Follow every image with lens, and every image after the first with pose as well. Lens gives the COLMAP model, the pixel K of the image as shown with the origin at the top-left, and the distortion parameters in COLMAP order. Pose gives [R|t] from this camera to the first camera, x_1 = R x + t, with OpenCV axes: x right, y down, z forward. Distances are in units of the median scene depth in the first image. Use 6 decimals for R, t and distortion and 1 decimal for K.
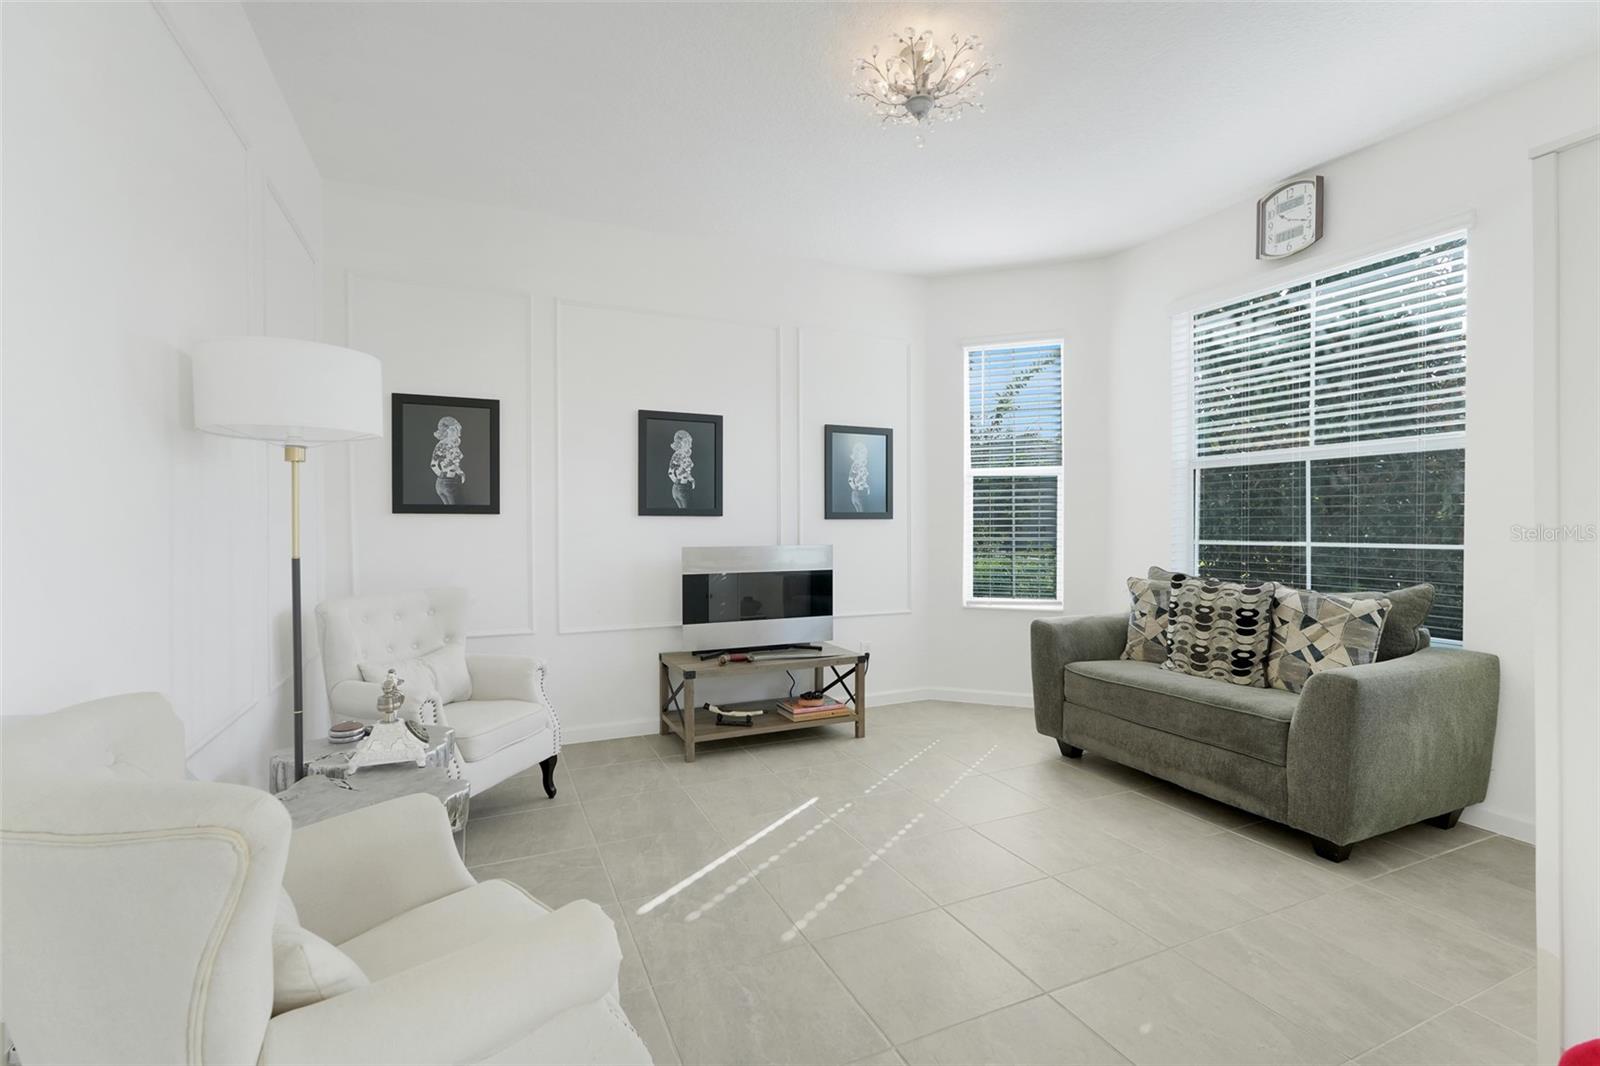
lens RADIAL K [[712.7, 0, 800.0], [0, 712.7, 533.0], [0, 0, 1]] dist [-0.000855, -0.000011]
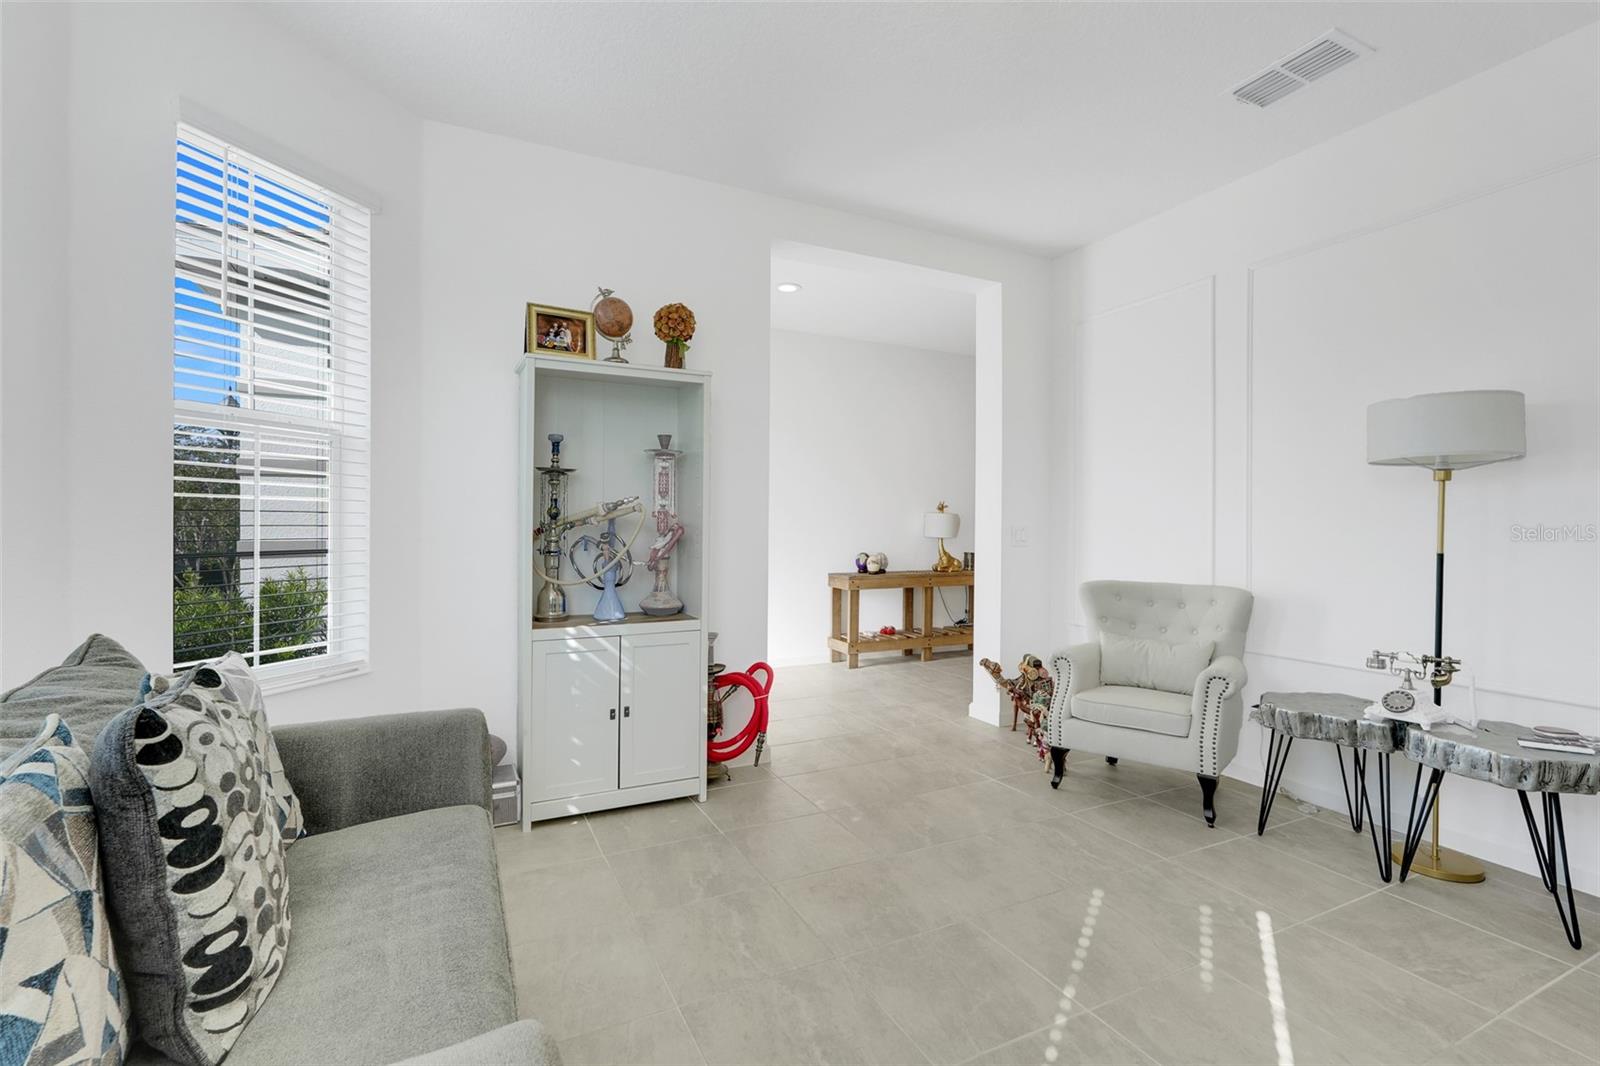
lens RADIAL K [[712.7, 0, 800.0], [0, 712.7, 533.0], [0, 0, 1]] dist [-0.000855, -0.000011]
pose [[-0.999481, -0.006711, -0.031511, 0.318321], [-0.007319, 0.999788, 0.019227, -0.012508], [0.031375, 0.019447, -0.999318, 1.353300]]
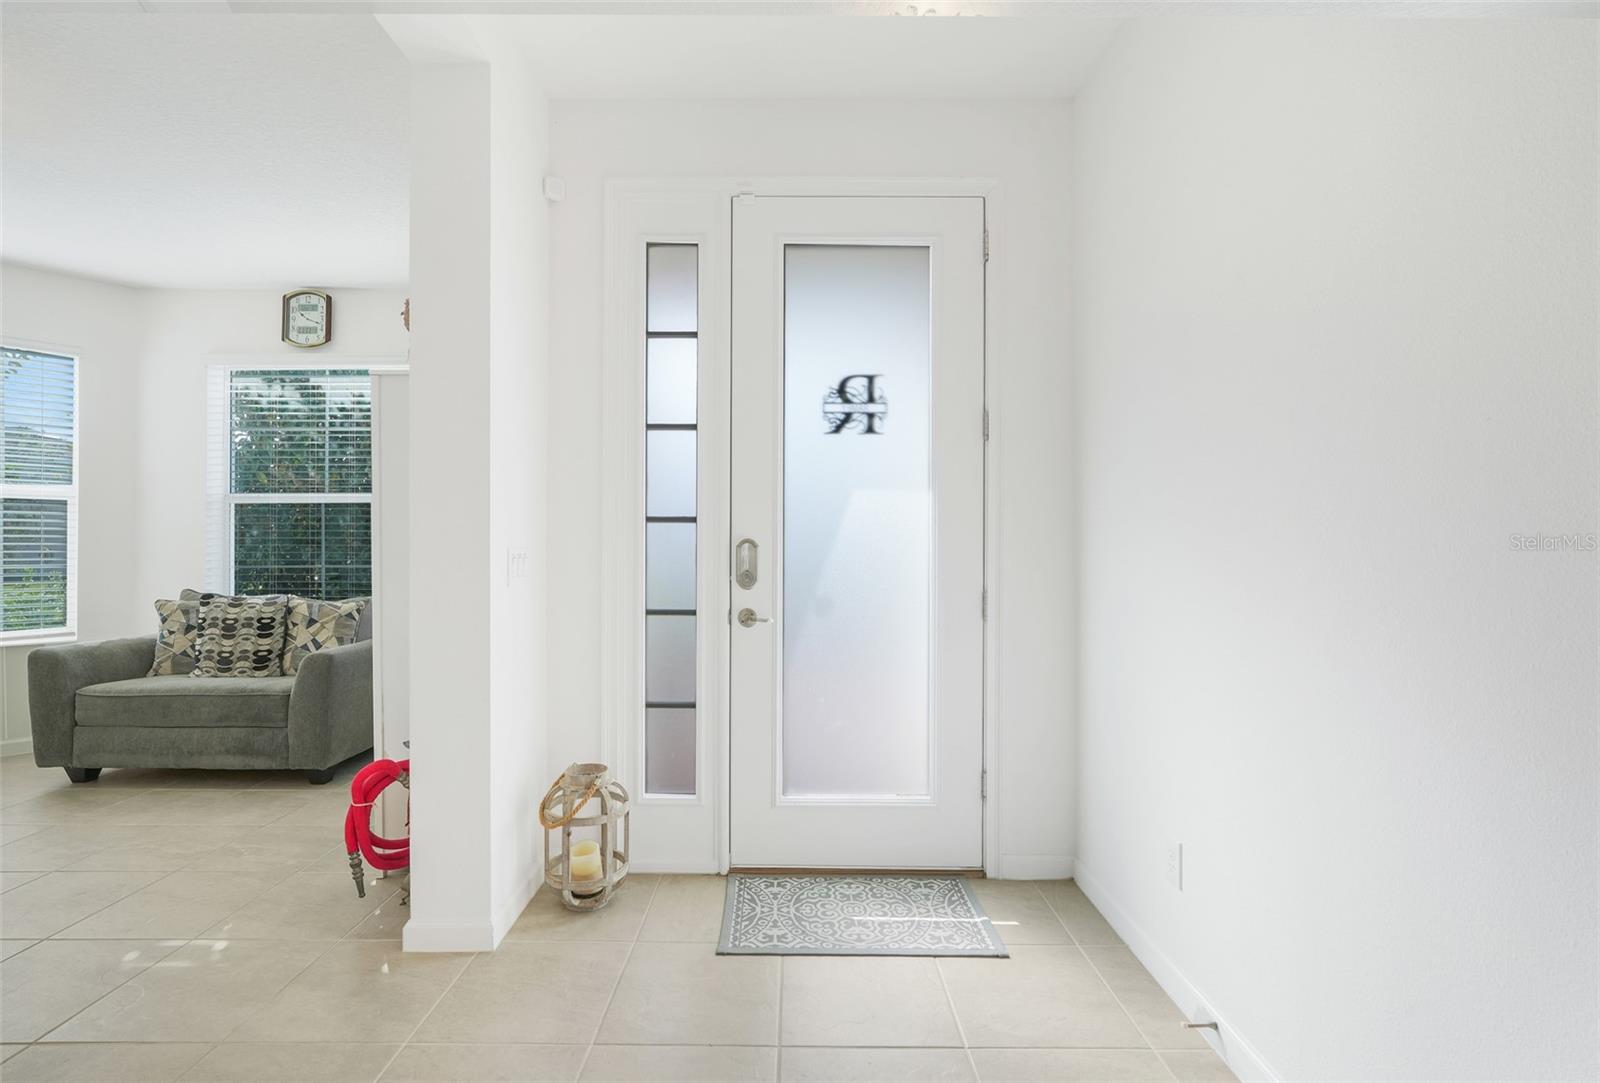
lens RADIAL K [[704.1, 0, 796.8], [0, 704.1, 551.4], [0, 0, 1]] dist [0.000058, 0.000409]
pose [[0.417483, 0.005081, 0.908671, -0.119353], [0.005967, 0.999947, -0.008333, 0.003952], [-0.908665, 0.008901, 0.417431, -0.377485]]
